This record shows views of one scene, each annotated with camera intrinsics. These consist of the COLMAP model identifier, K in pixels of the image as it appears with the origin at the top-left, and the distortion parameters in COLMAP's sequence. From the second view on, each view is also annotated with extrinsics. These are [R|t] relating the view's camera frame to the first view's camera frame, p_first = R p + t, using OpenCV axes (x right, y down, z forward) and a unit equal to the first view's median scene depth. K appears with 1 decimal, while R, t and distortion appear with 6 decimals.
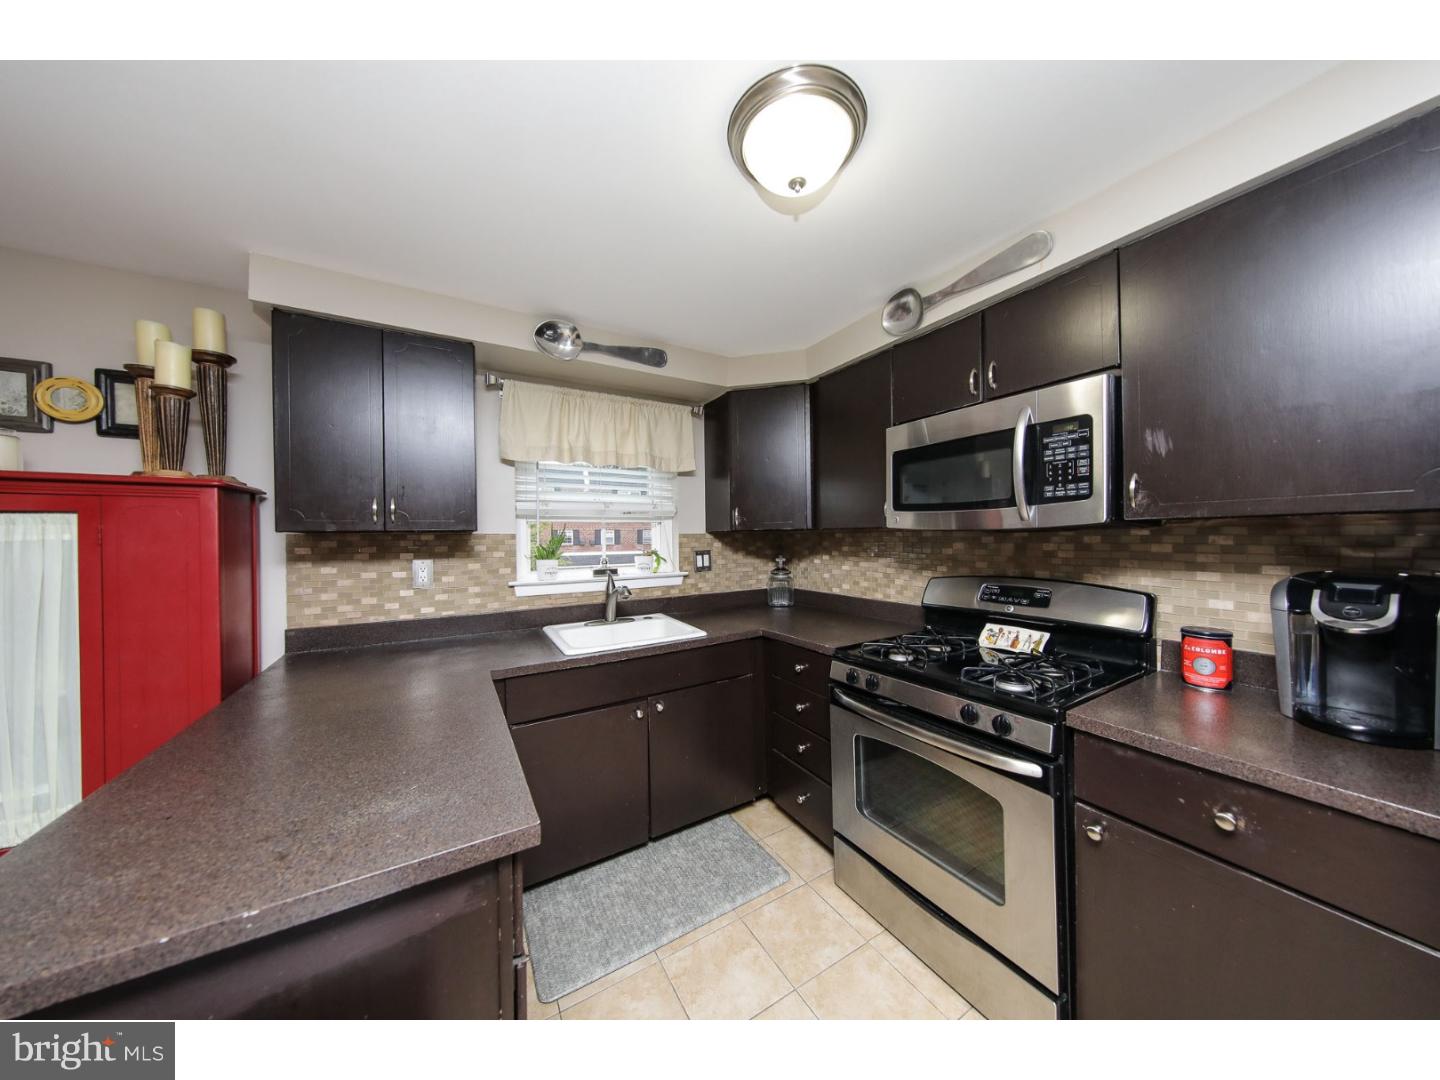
lens RADIAL K [[454.9, 0, 724.5], [0, 454.9, 536.4], [0, 0, 1]] dist [0.005040, -0.000670]
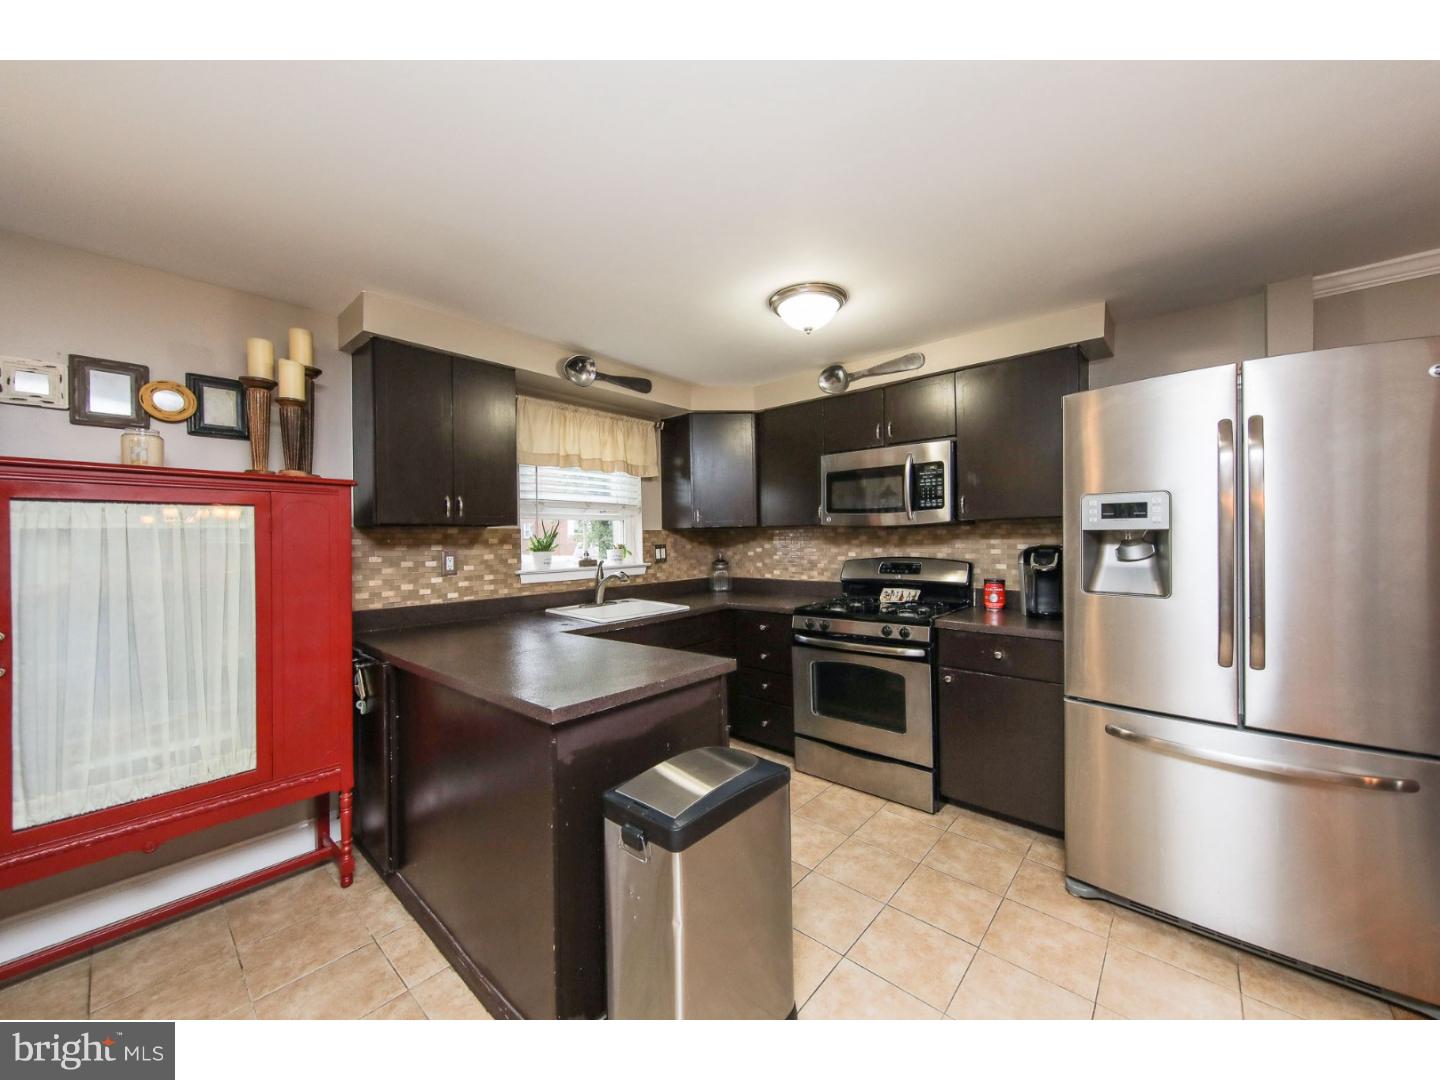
lens RADIAL K [[526.4, 0, 720.5], [0, 526.4, 535.2], [0, 0, 1]] dist [0.002537, -0.000178]
pose [[0.952234, 0.001110, 0.305368, -0.504625], [0.001920, 0.999952, -0.009623, 0.032012], [-0.305364, 0.009750, 0.952186, -0.535111]]
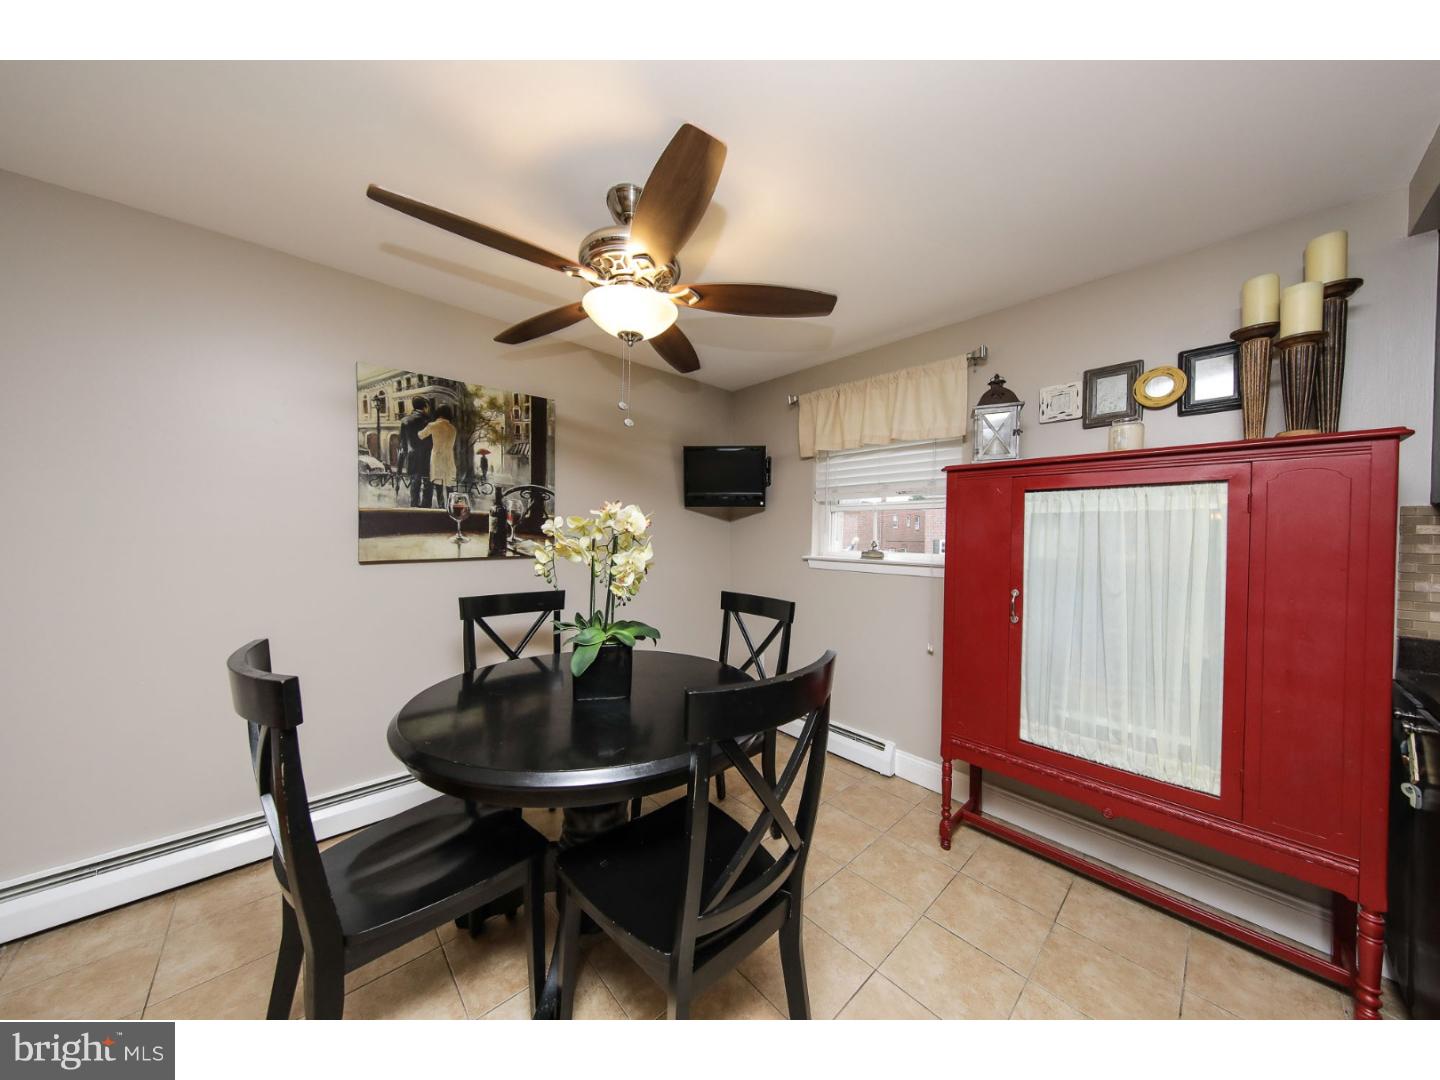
lens RADIAL K [[478.6, 0, 717.2], [0, 478.6, 540.0], [0, 0, 1]] dist [0.002631, 0.000307]
pose [[0.202443, 0.021047, -0.979068, -0.459454], [-0.024738, 0.999560, 0.016373, 0.066596], [0.978982, 0.020905, 0.202874, -0.234667]]
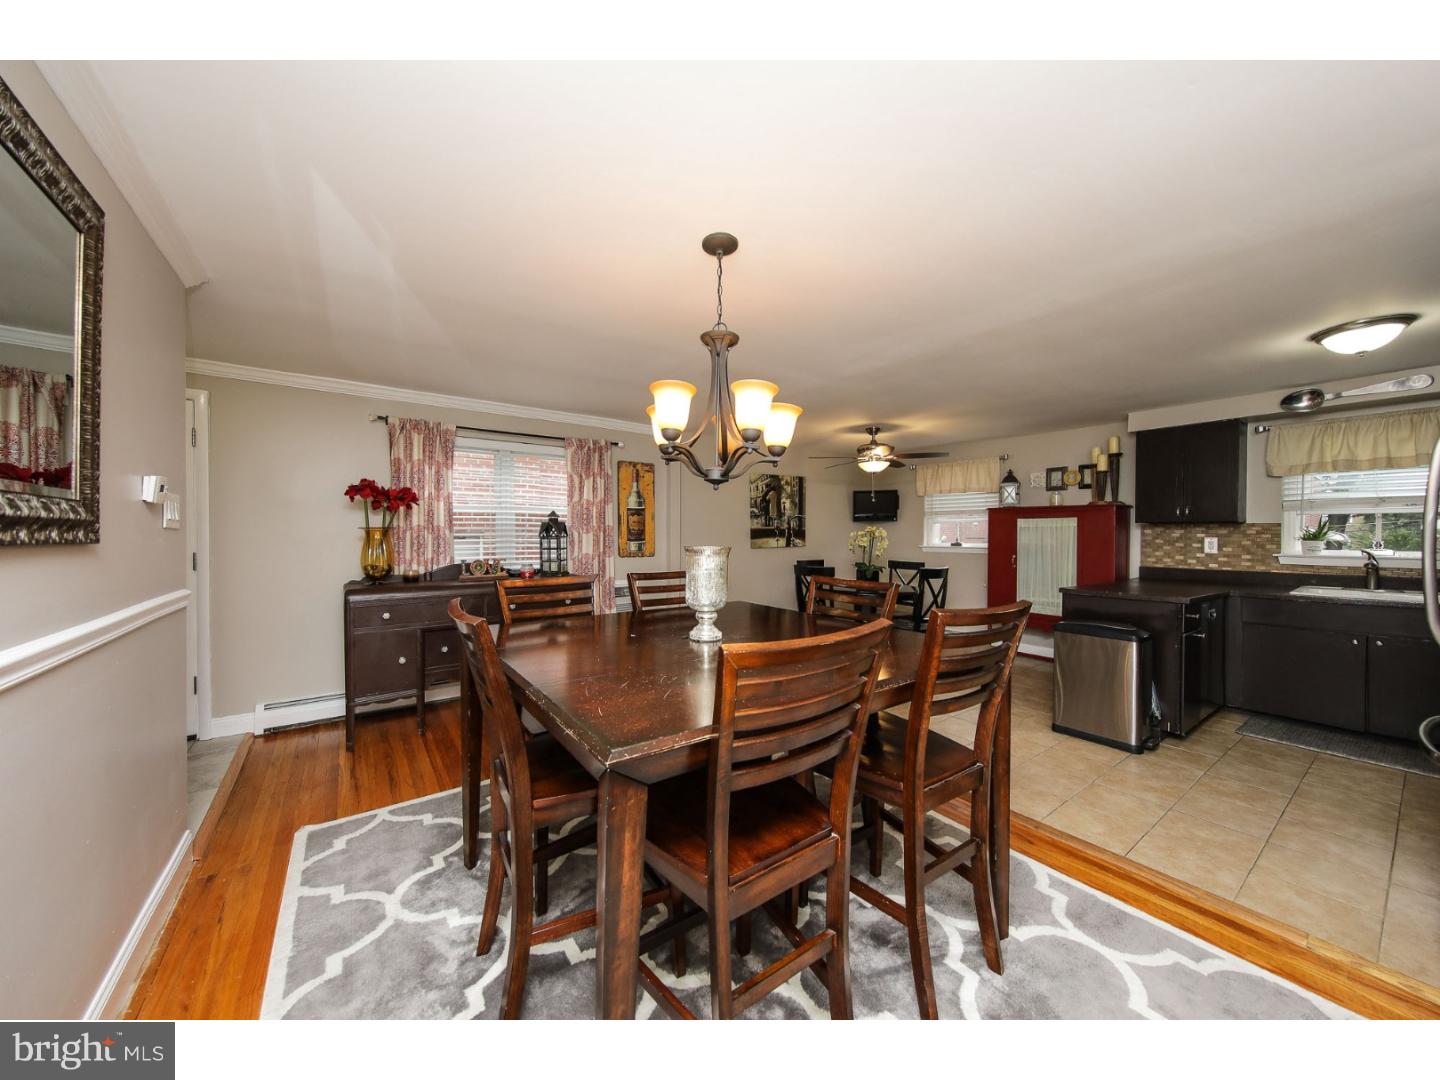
lens RADIAL K [[526.4, 0, 692.0], [0, 526.4, 538.4], [0, 0, 1]] dist [0.002537, -0.000178]
pose [[0.064364, 0.015896, -0.997800, 1.568229], [-0.009193, 0.999840, 0.015335, 0.048754], [0.997884, 0.008186, 0.064499, -1.444561]]
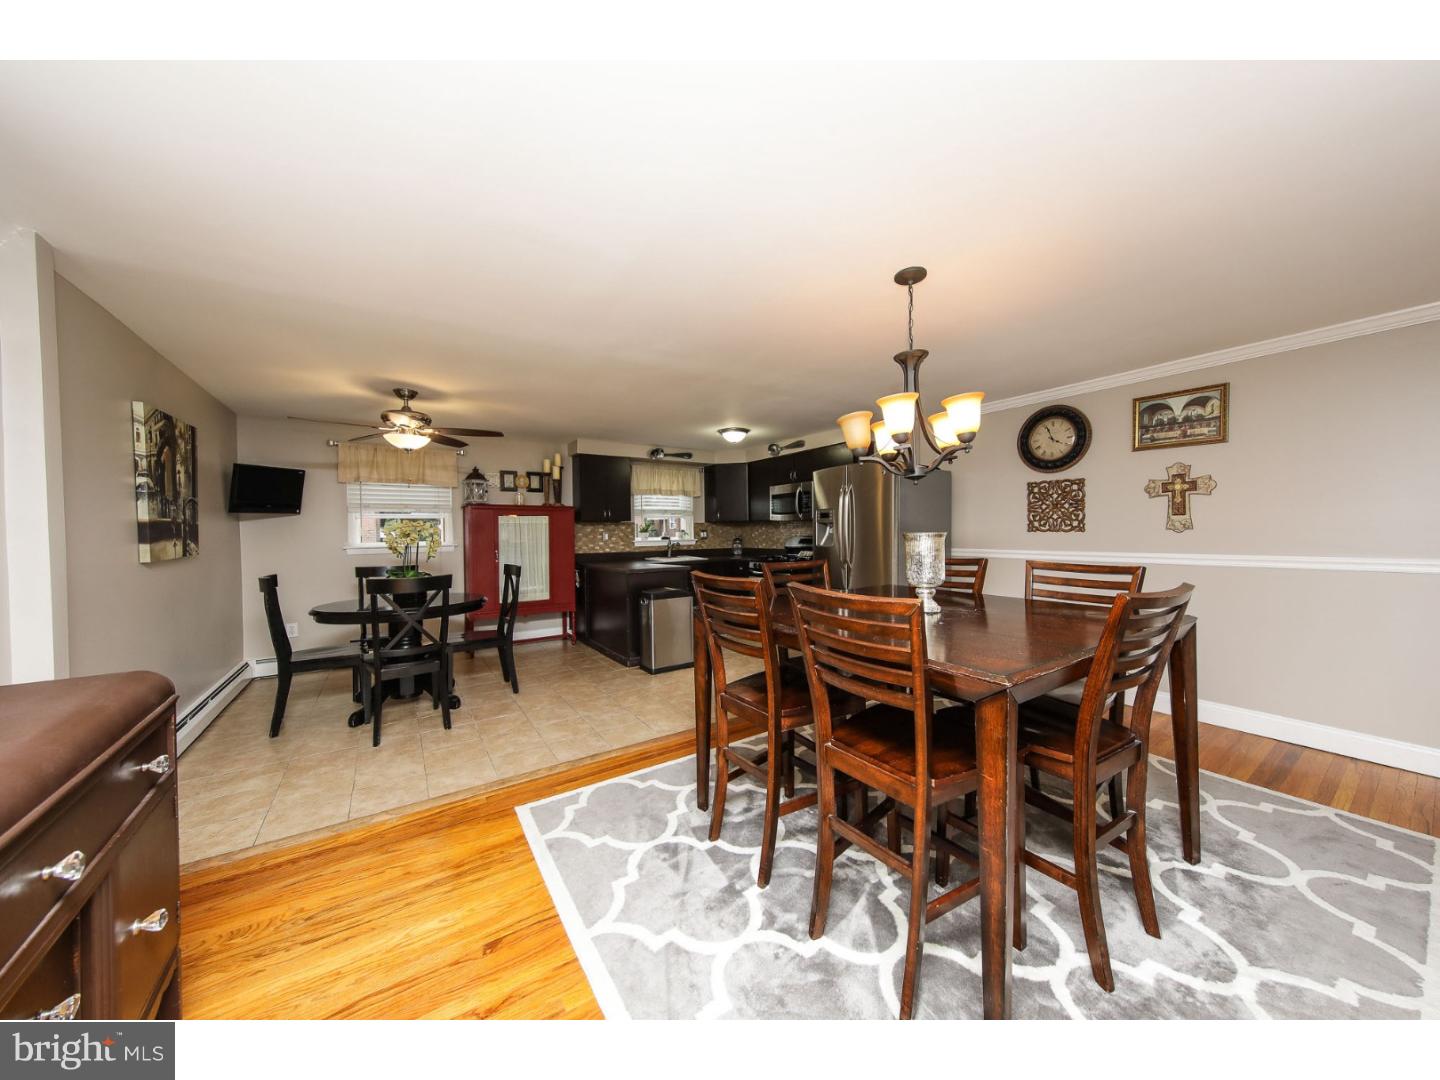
lens RADIAL K [[478.6, 0, 718.9], [0, 478.6, 536.5], [0, 0, 1]] dist [0.002631, 0.000307]
pose [[0.999013, -0.001313, 0.044398, -0.126301], [0.000899, 0.999956, 0.009336, 0.065719], [-0.044409, -0.009287, 0.998970, -2.328965]]
